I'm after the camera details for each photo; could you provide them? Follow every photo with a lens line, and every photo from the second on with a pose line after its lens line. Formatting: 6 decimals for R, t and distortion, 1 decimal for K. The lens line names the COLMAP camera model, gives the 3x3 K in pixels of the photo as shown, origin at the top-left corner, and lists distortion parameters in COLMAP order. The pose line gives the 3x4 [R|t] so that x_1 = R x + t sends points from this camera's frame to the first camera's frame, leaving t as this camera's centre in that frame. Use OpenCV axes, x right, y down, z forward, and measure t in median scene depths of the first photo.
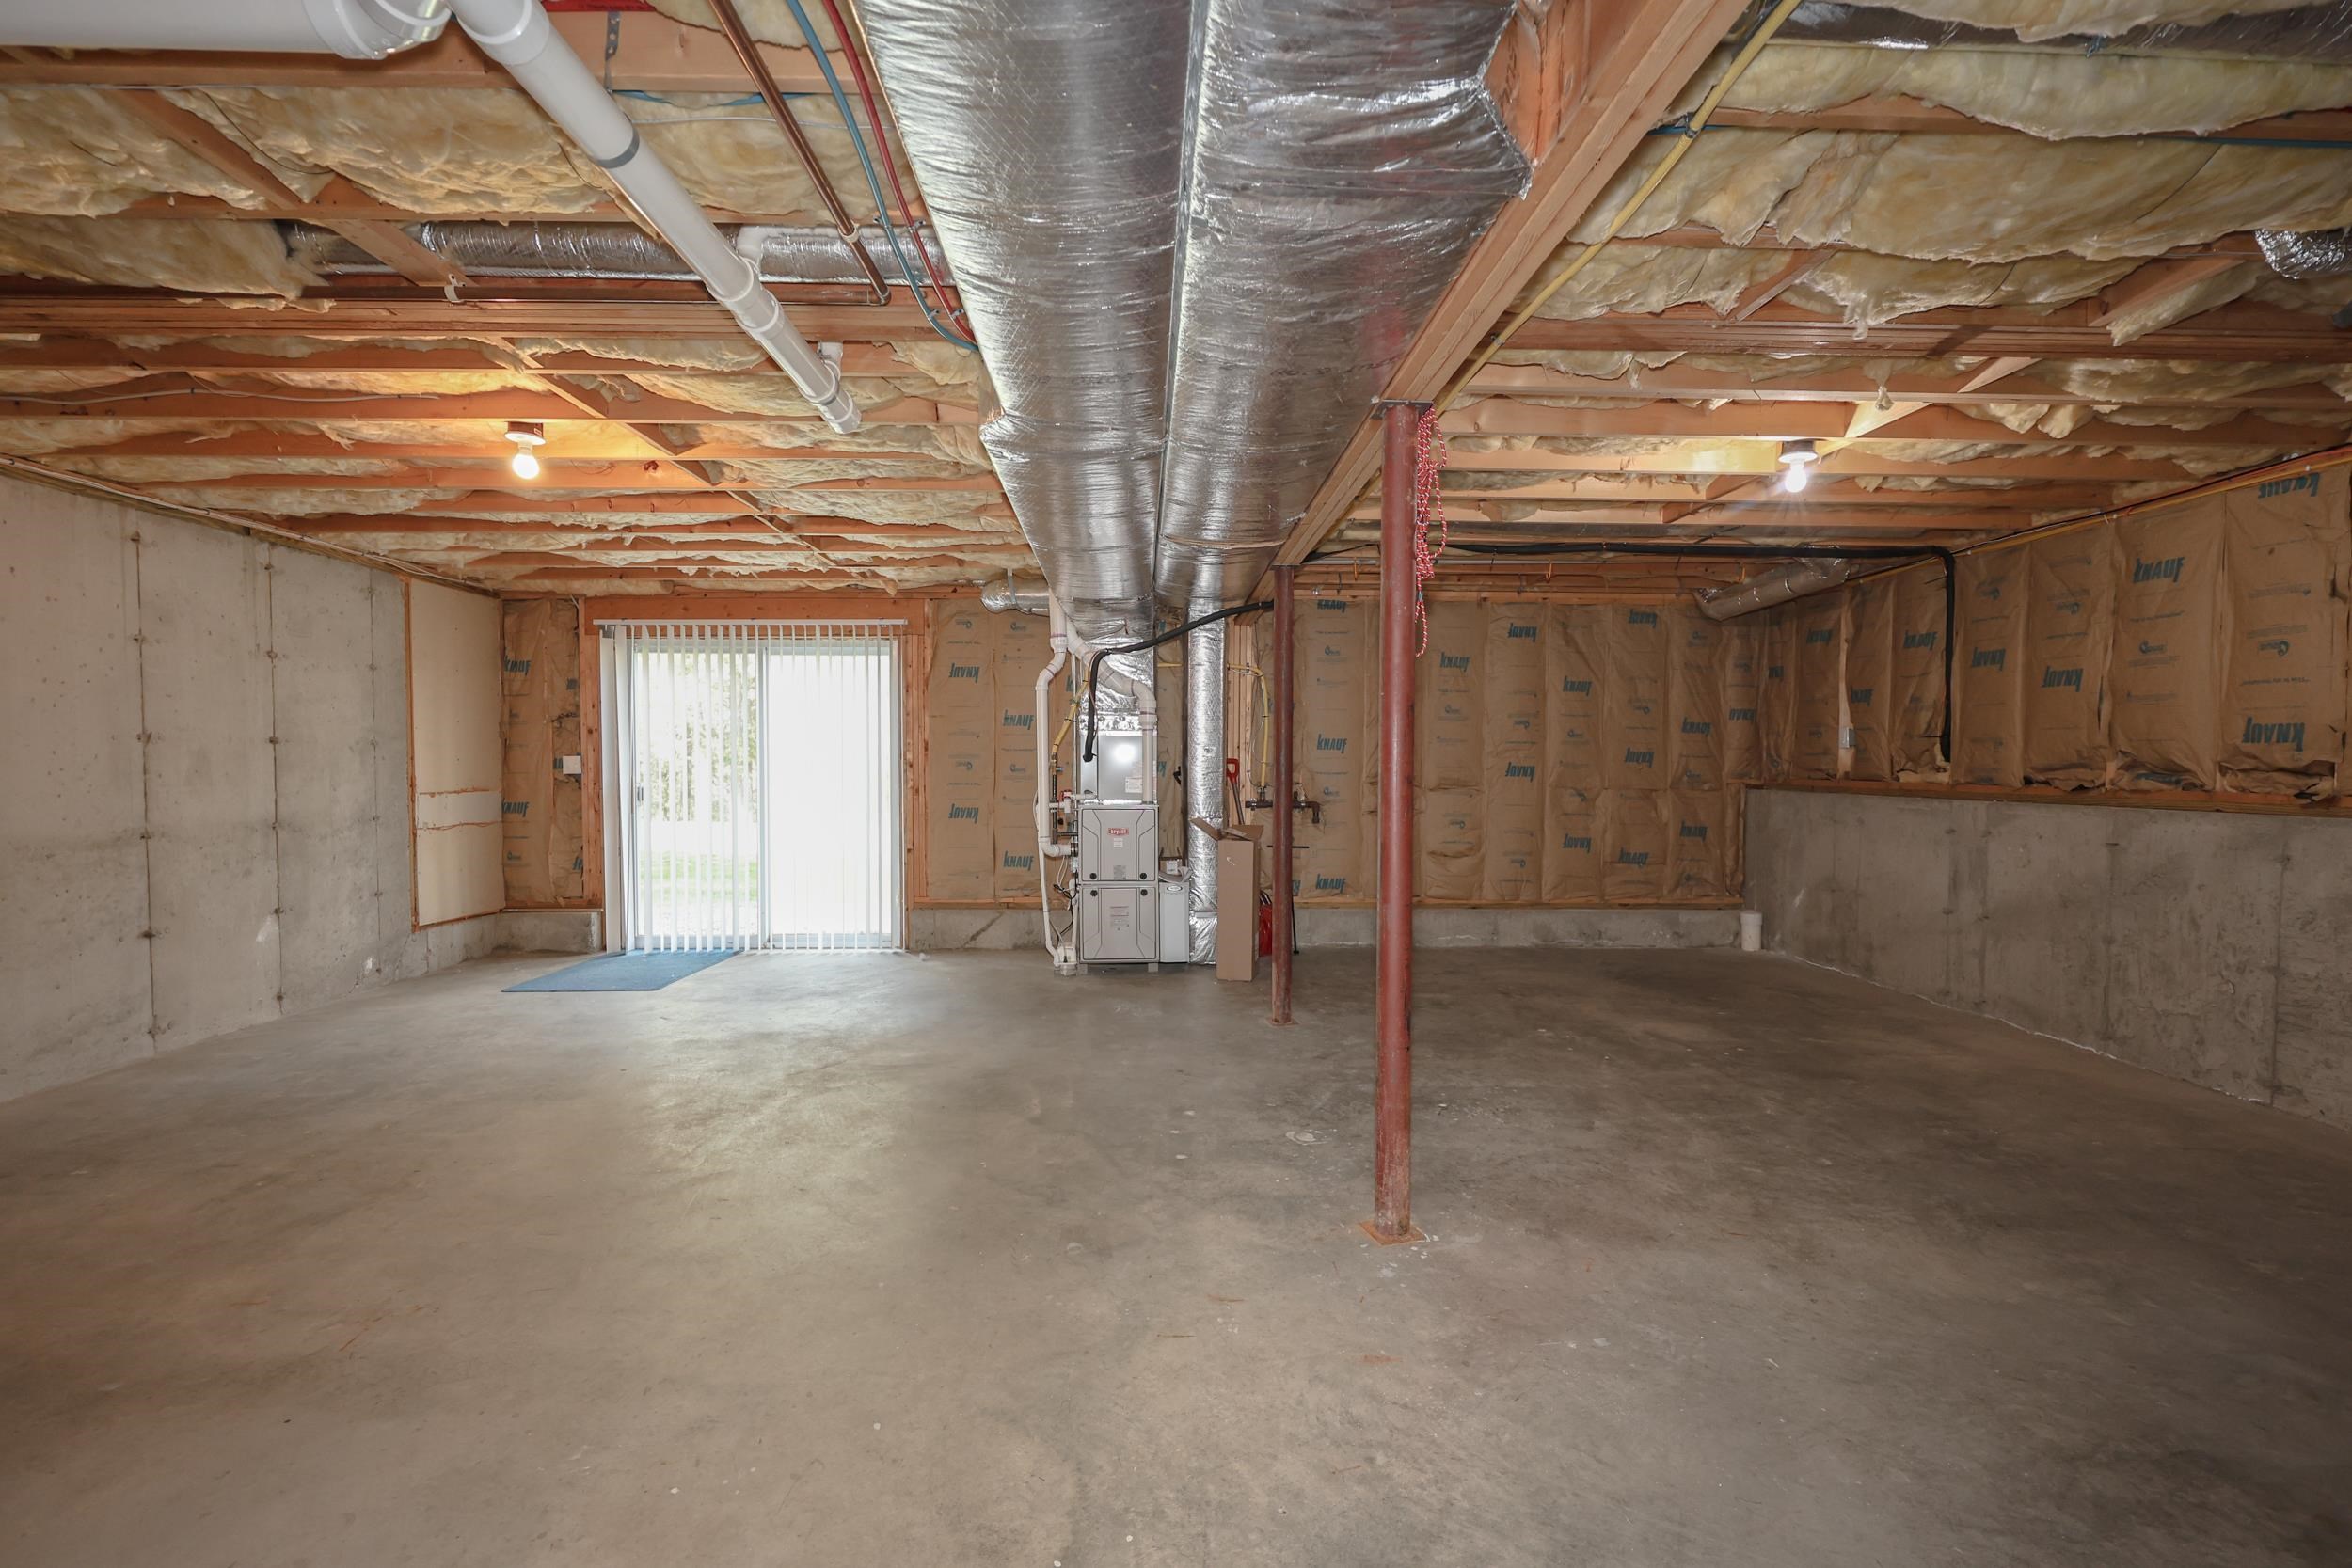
lens RADIAL K [[955.7, 0, 1156.7], [0, 955.7, 785.2], [0, 0, 1]] dist [0.002698, 0.000545]
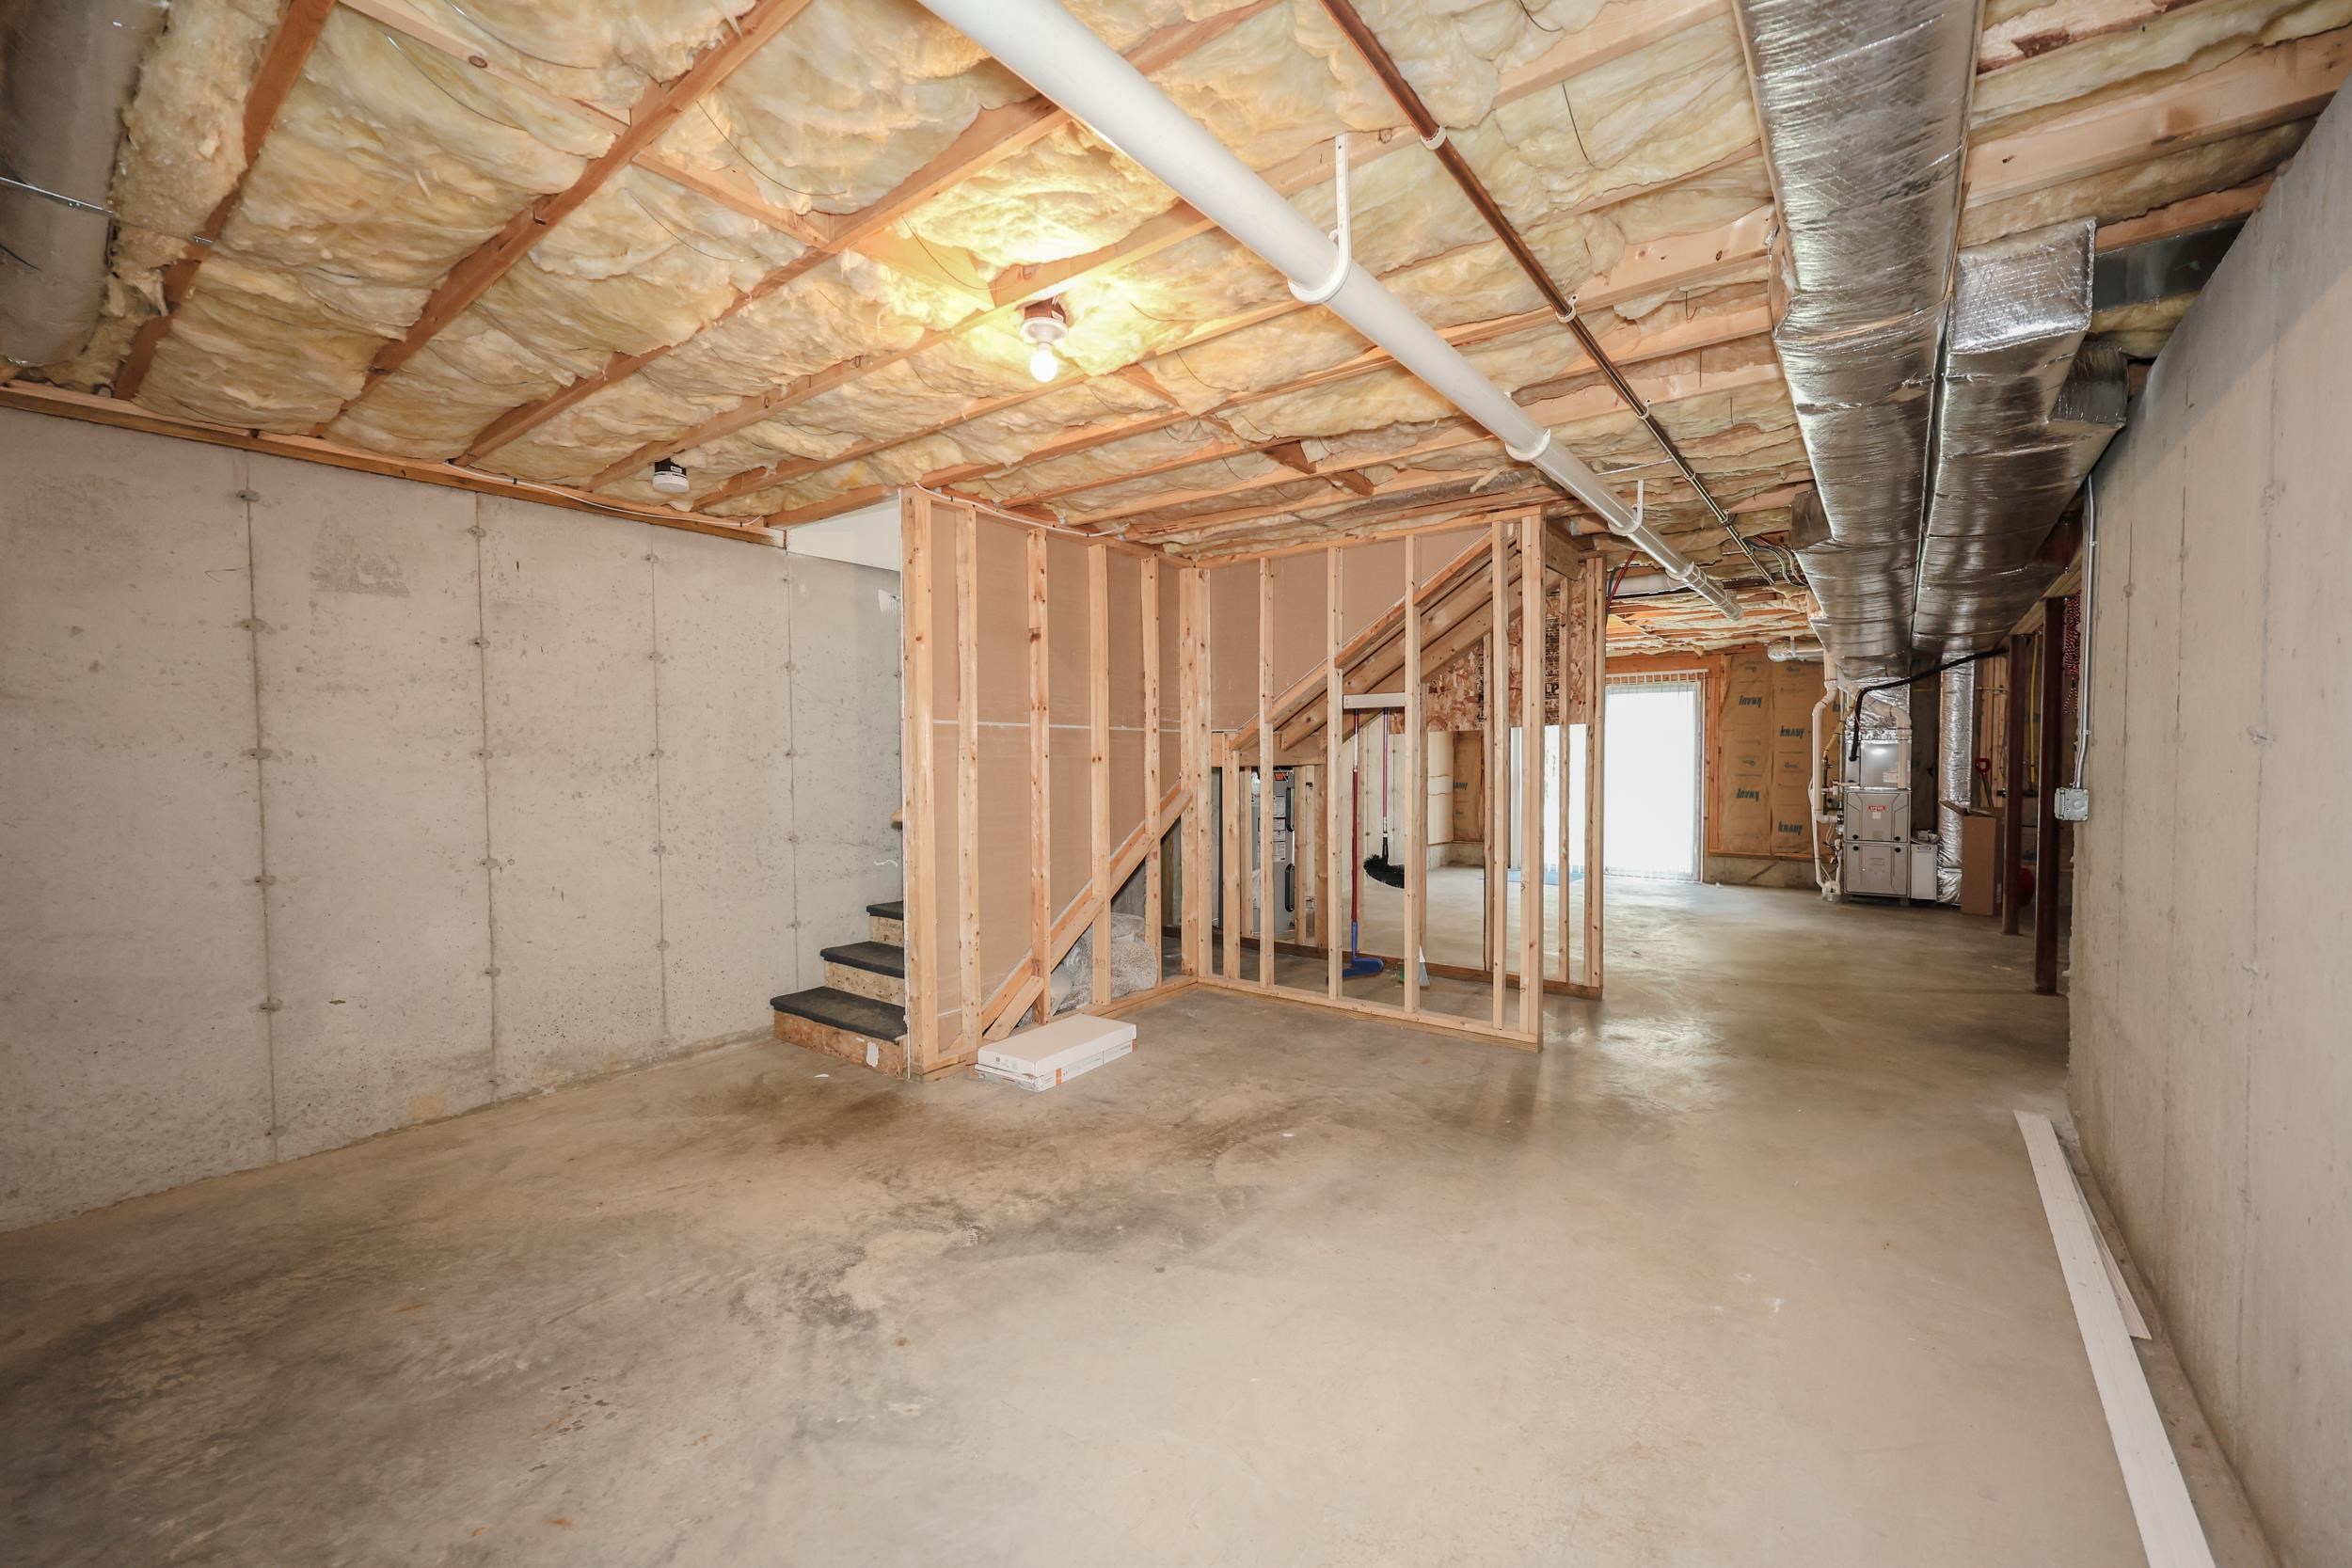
lens RADIAL K [[955.7, 0, 1156.7], [0, 955.7, 785.2], [0, 0, 1]] dist [0.002698, 0.000545]
pose [[0.778747, 0.017431, -0.627096, 0.020865], [-0.008096, 0.999810, 0.017737, -0.005176], [0.627286, -0.008735, 0.778740, -0.855276]]
